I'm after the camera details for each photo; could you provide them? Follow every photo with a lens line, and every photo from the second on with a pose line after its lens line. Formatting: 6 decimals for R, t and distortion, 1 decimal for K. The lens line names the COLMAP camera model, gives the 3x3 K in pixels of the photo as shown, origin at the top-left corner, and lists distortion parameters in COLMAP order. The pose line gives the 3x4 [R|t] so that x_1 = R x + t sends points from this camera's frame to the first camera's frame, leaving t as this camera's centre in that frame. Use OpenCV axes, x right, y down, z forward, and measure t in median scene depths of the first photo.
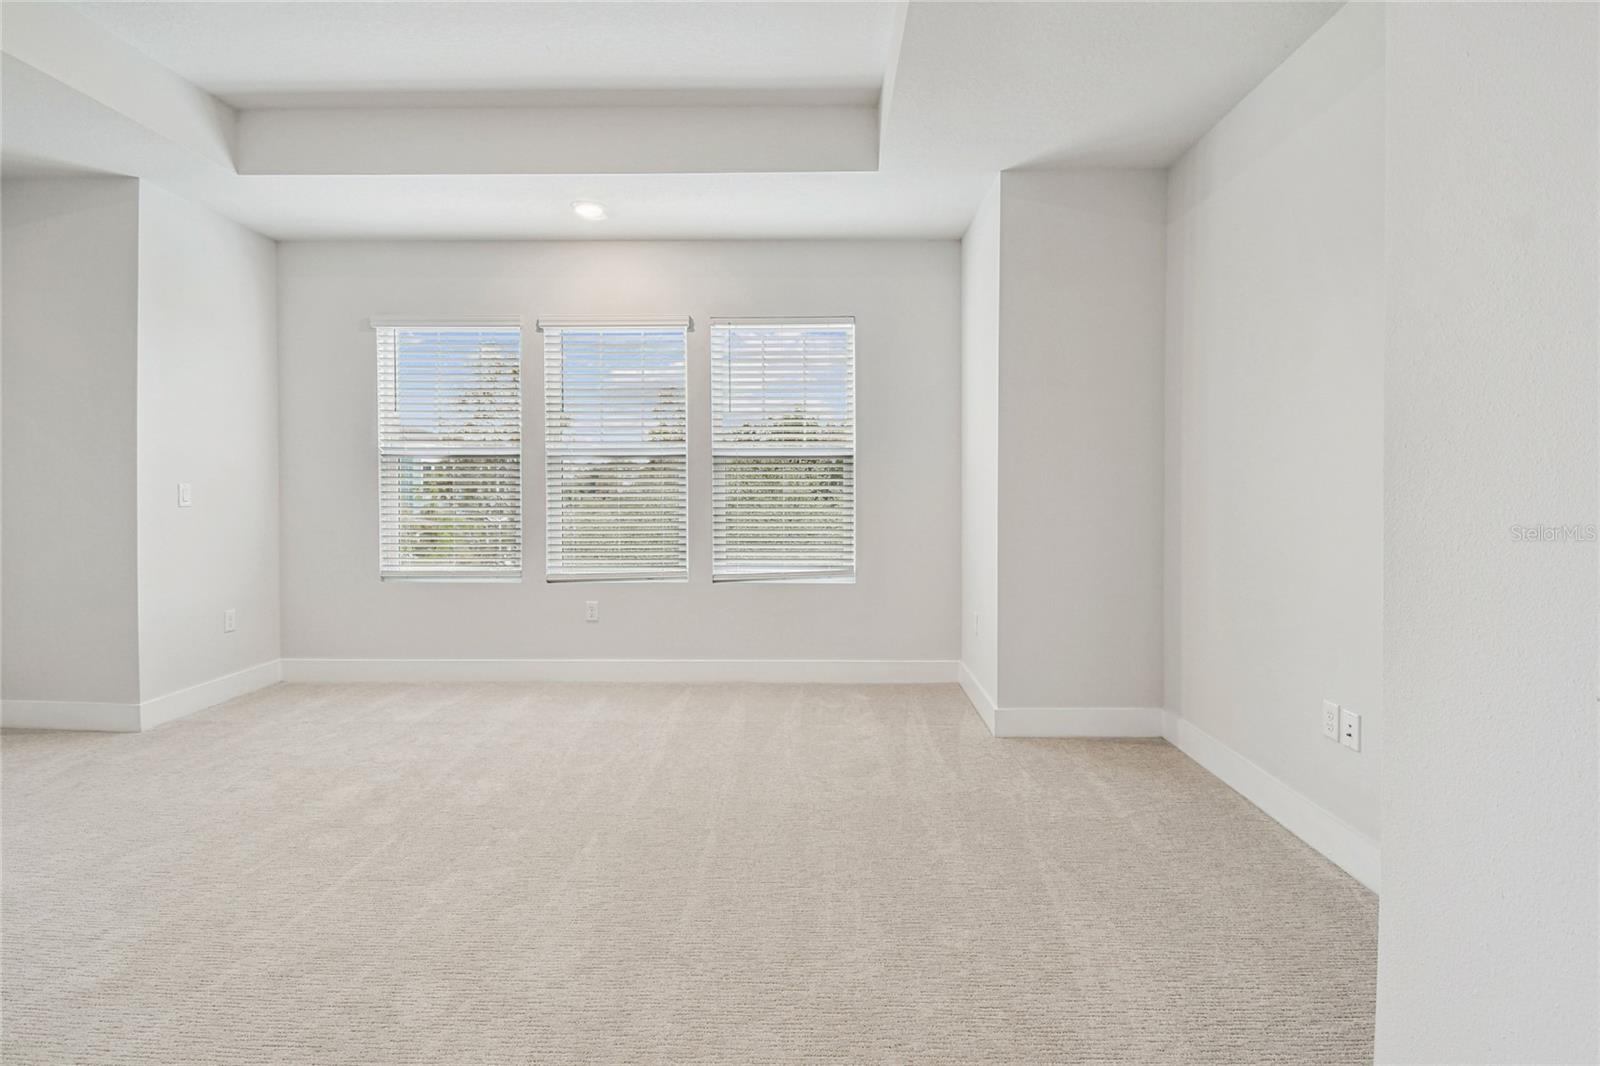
lens RADIAL K [[722.7, 0, 800.0], [0, 722.7, 533.0], [0, 0, 1]] dist [0.055469, -0.022340]
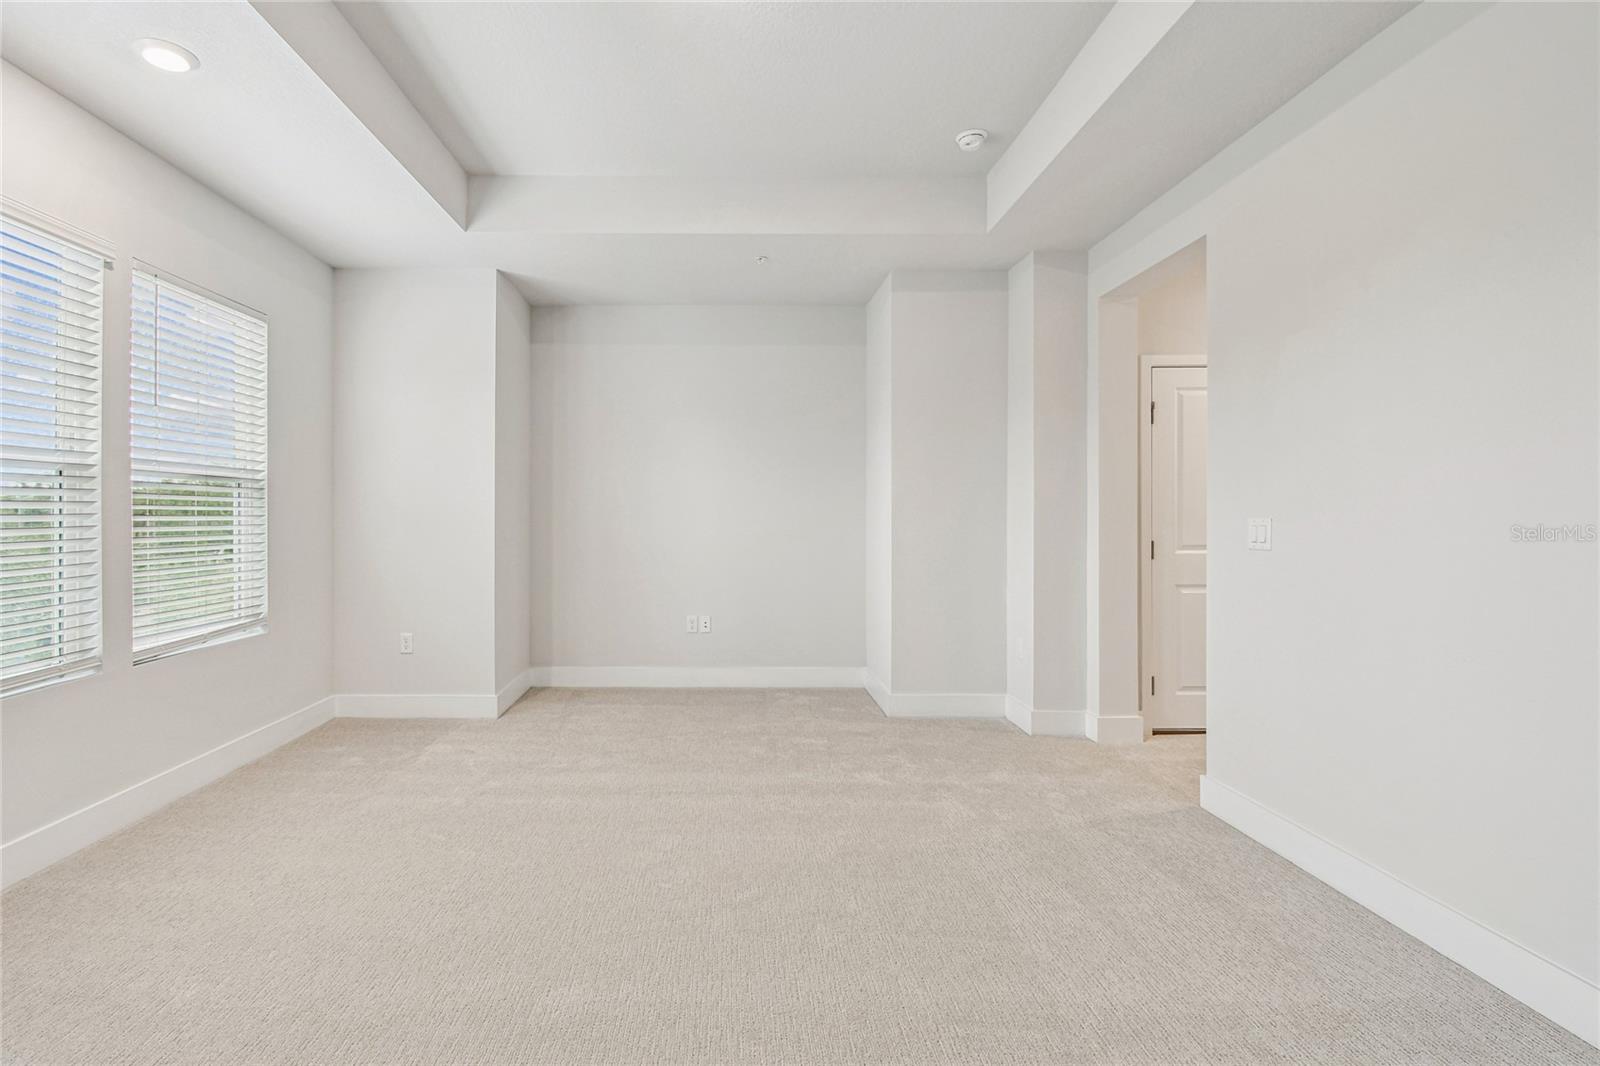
lens RADIAL K [[722.7, 0, 800.0], [0, 722.7, 533.0], [0, 0, 1]] dist [0.055469, -0.022340]
pose [[-0.079956, -0.023020, 0.996533, -0.843859], [0.049424, 0.998412, 0.027029, -0.038480], [-0.995572, 0.051414, -0.078691, 0.469763]]
